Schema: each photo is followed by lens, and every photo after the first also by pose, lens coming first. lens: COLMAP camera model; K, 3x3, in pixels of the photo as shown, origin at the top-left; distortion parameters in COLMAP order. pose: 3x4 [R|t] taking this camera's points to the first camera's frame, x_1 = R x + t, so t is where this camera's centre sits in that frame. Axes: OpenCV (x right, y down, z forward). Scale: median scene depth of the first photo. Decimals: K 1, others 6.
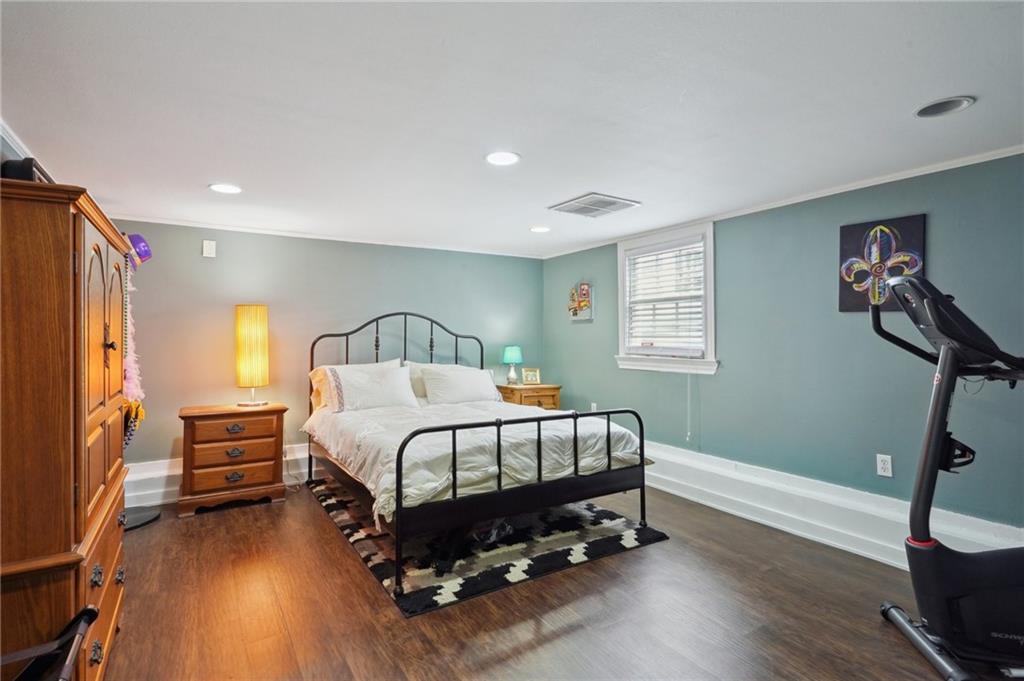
lens RADIAL K [[508.6, 0, 508.7], [0, 508.6, 324.0], [0, 0, 1]] dist [0.016674, 0.000798]
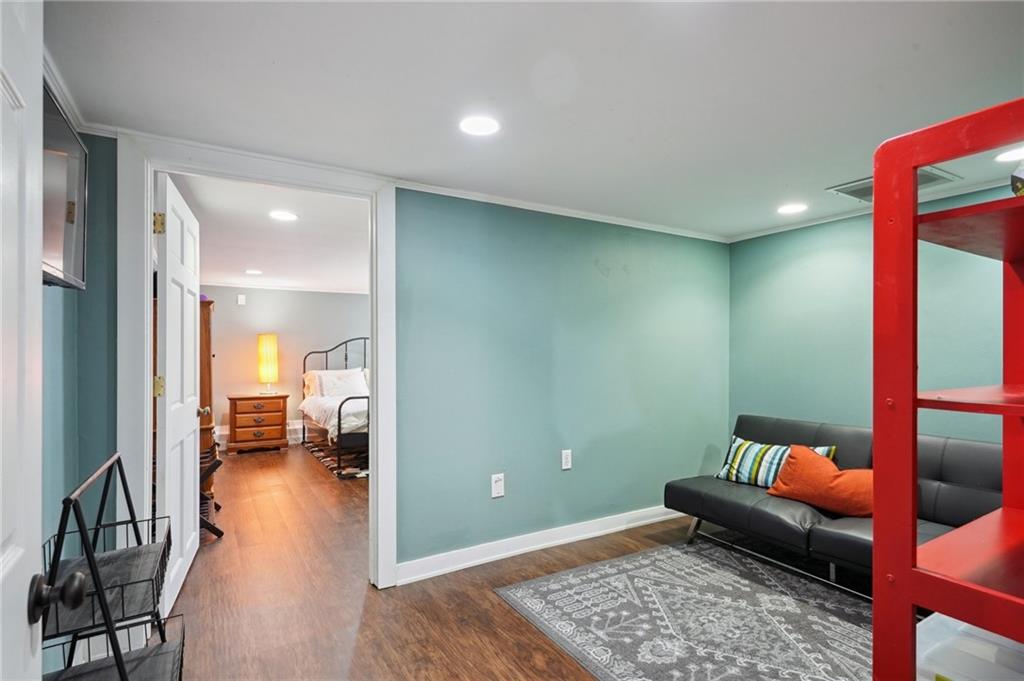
lens RADIAL K [[497.1, 0, 512.4], [0, 497.1, 342.8], [0, 0, 1]] dist [0.002224, 0.000054]
pose [[0.999993, -0.002974, -0.002093, 0.309513], [0.002981, 0.999991, 0.003035, -0.011794], [0.002084, -0.003041, 0.999993, -0.643415]]
